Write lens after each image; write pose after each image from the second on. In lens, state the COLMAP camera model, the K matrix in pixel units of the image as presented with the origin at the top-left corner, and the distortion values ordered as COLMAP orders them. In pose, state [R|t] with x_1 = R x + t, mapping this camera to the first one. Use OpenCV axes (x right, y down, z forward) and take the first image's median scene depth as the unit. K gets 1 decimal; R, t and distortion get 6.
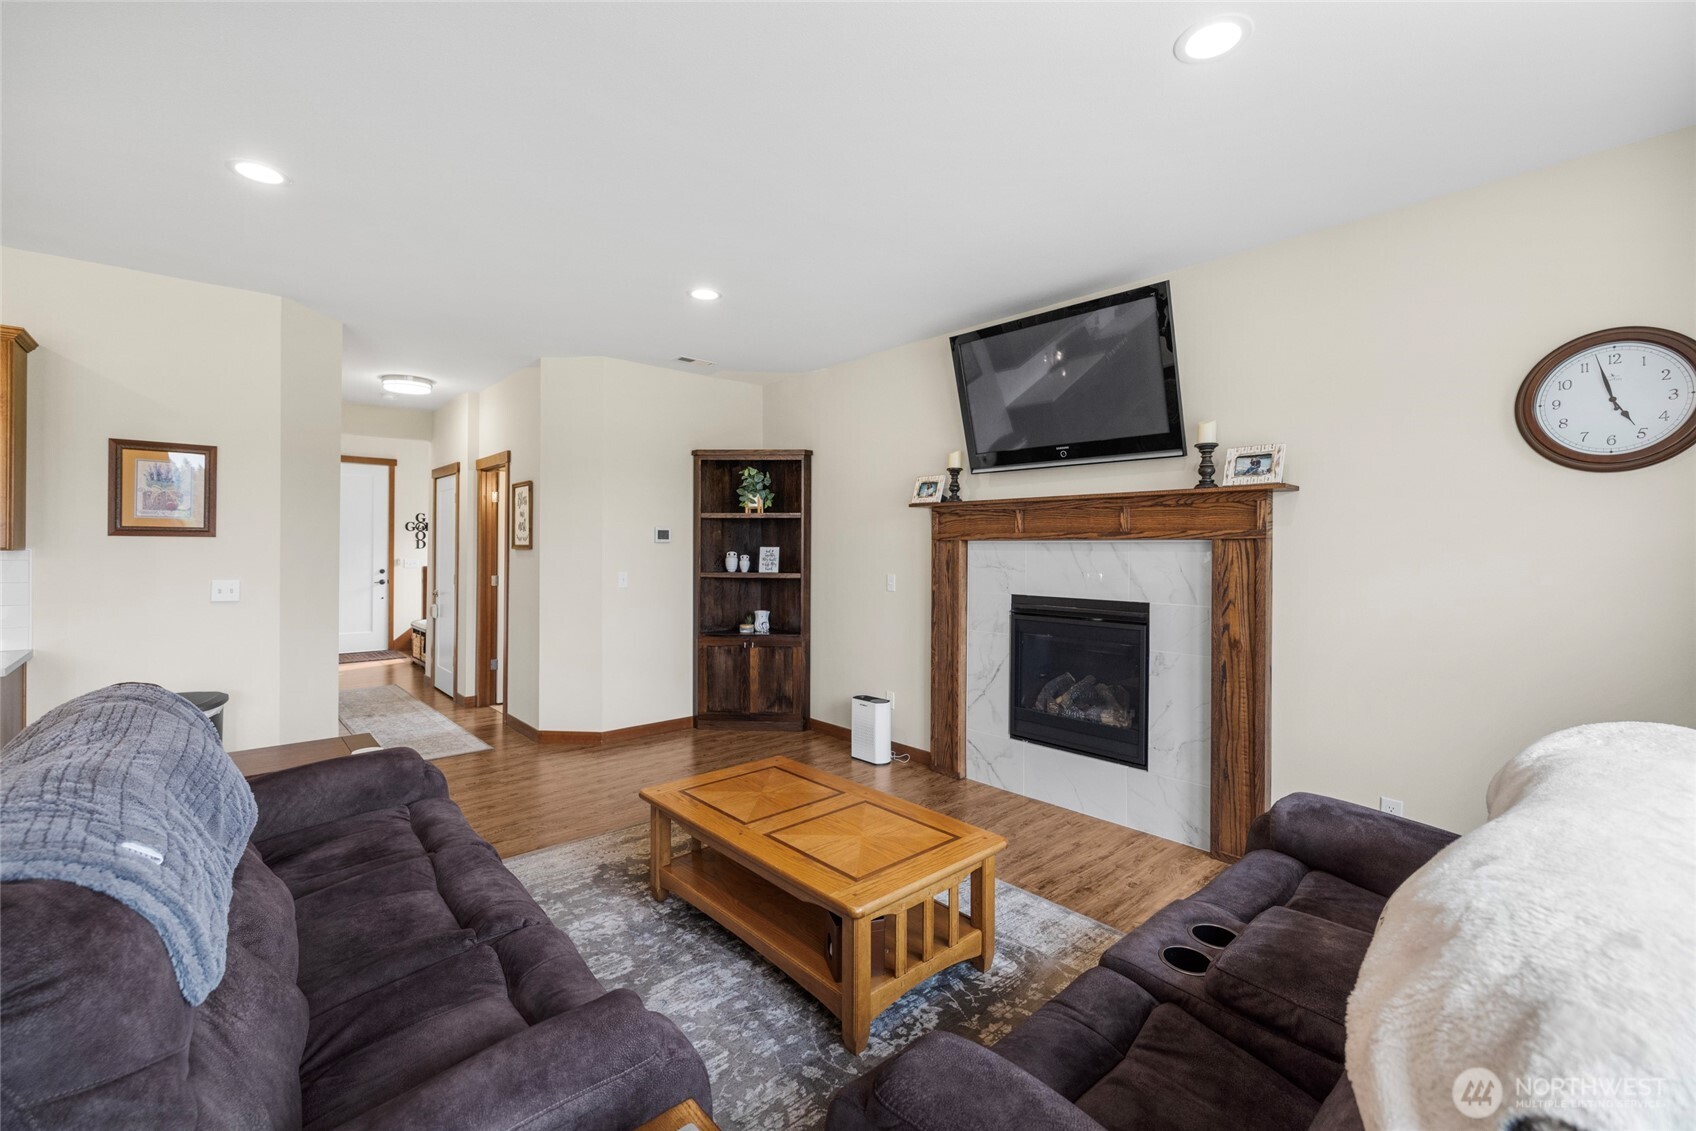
lens RADIAL K [[724.5, 0, 839.4], [0, 724.5, 548.8], [0, 0, 1]] dist [0.002933, -0.002132]
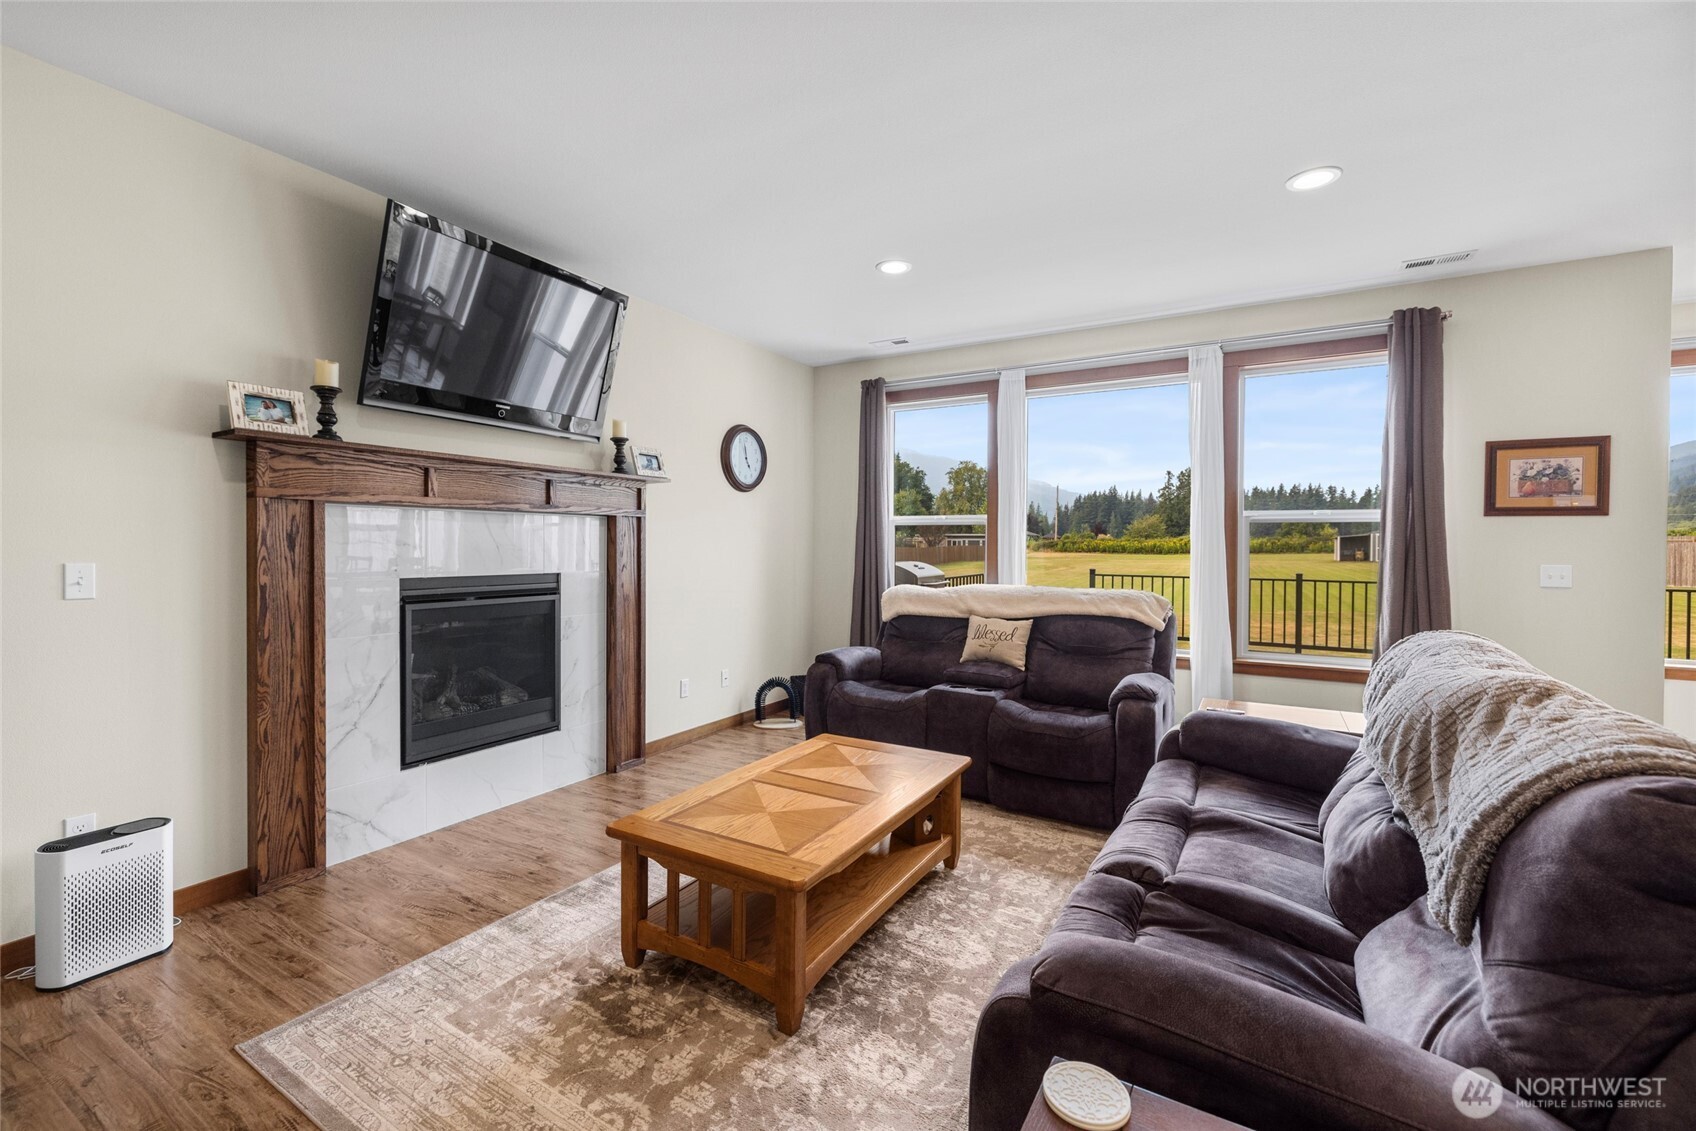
lens RADIAL K [[724.5, 0, 843.3], [0, 724.5, 554.6], [0, 0, 1]] dist [0.002933, -0.002132]
pose [[-0.312069, -0.017969, 0.949889, -0.611177], [-0.004023, 0.999837, 0.017592, 0.023438], [-0.950051, 0.001669, -0.312091, 0.799091]]
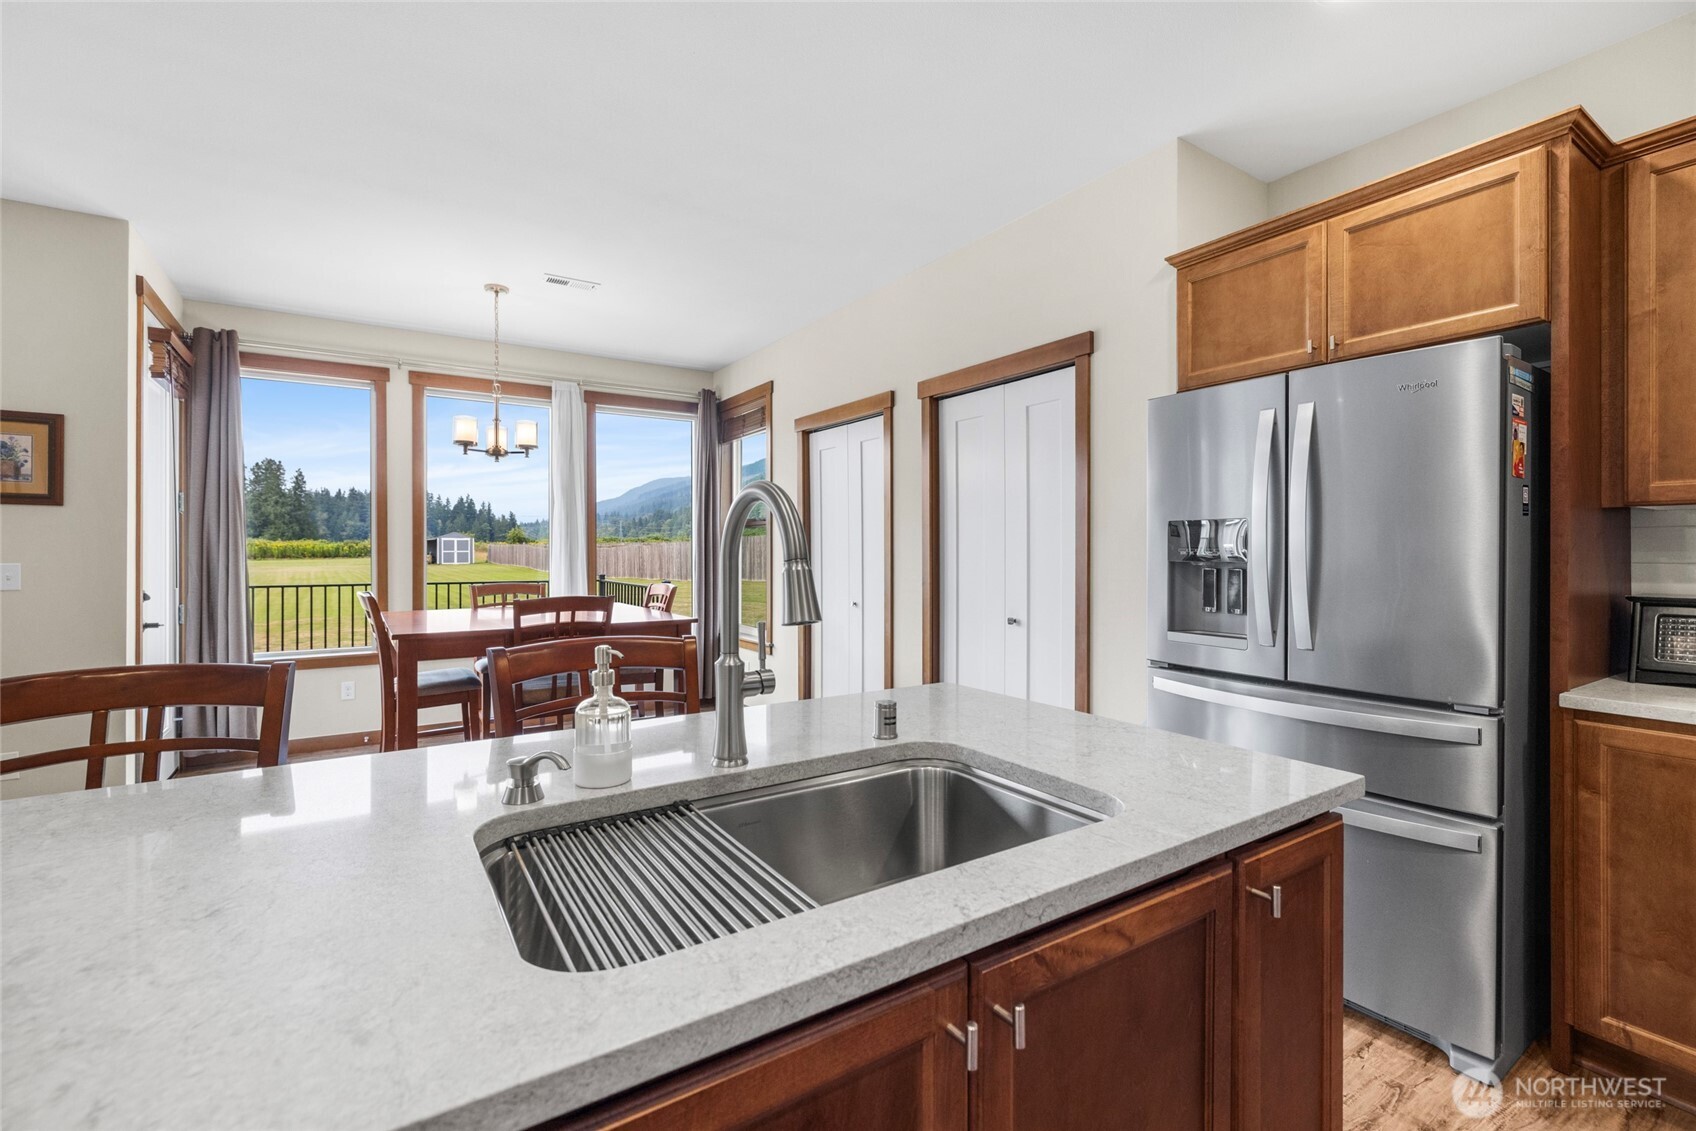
lens RADIAL K [[724.5, 0, 840.4], [0, 724.5, 550.7], [0, 0, 1]] dist [0.002933, -0.002132]
pose [[-0.987854, -0.004760, 0.155311, -0.984279], [-0.004569, 0.999988, 0.001585, 0.029714], [-0.155316, 0.000856, -0.987864, 0.283568]]
